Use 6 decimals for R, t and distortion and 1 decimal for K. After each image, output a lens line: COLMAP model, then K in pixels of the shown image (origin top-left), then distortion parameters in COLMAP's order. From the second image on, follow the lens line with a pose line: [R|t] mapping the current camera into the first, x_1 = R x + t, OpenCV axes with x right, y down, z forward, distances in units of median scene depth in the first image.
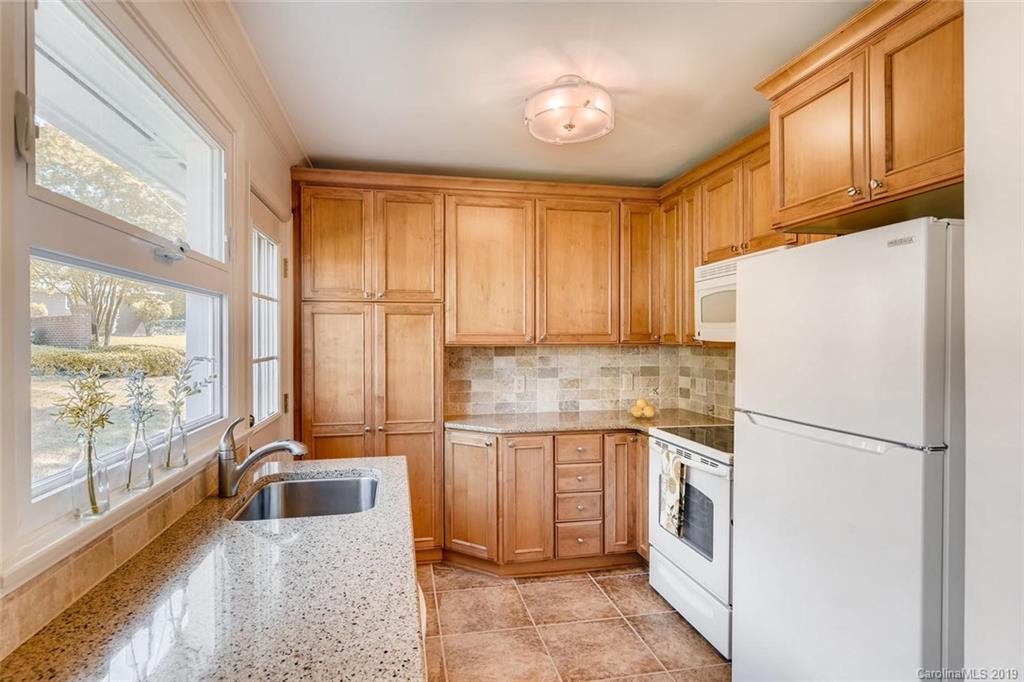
lens RADIAL K [[551.5, 0, 512.0], [0, 551.5, 341.0], [0, 0, 1]] dist [-0.000779, -0.000072]
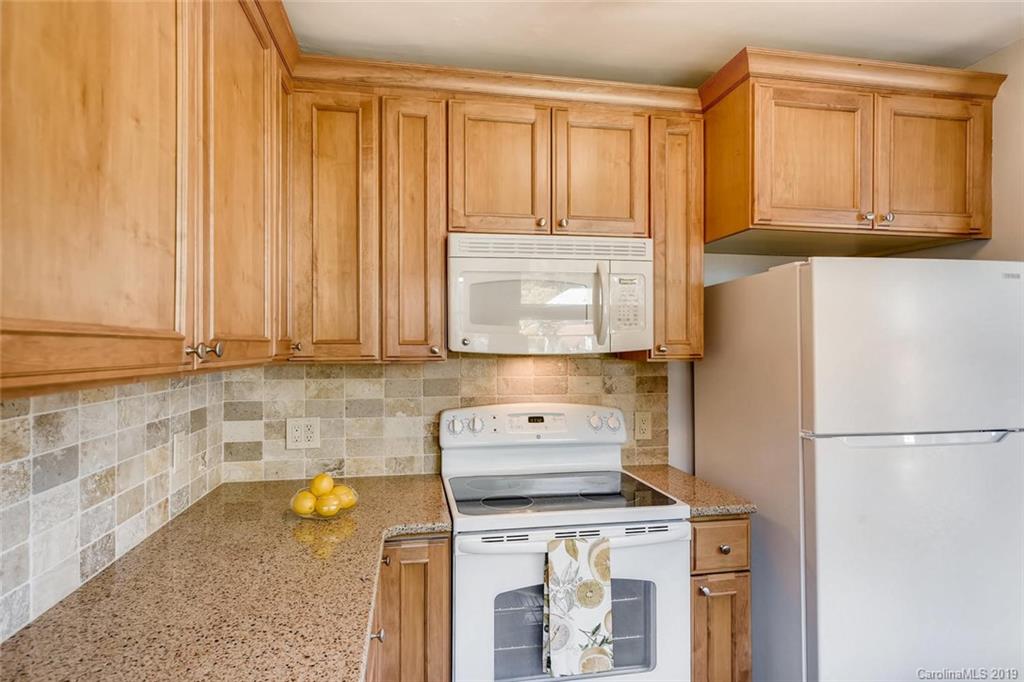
lens RADIAL K [[551.5, 0, 512.0], [0, 551.5, 341.0], [0, 0, 1]] dist [-0.000779, -0.000072]
pose [[0.026574, 0.010922, 0.999587, -0.236636], [0.005006, 0.999926, -0.011059, -0.006011], [-0.999634, 0.005298, 0.026517, 0.796767]]
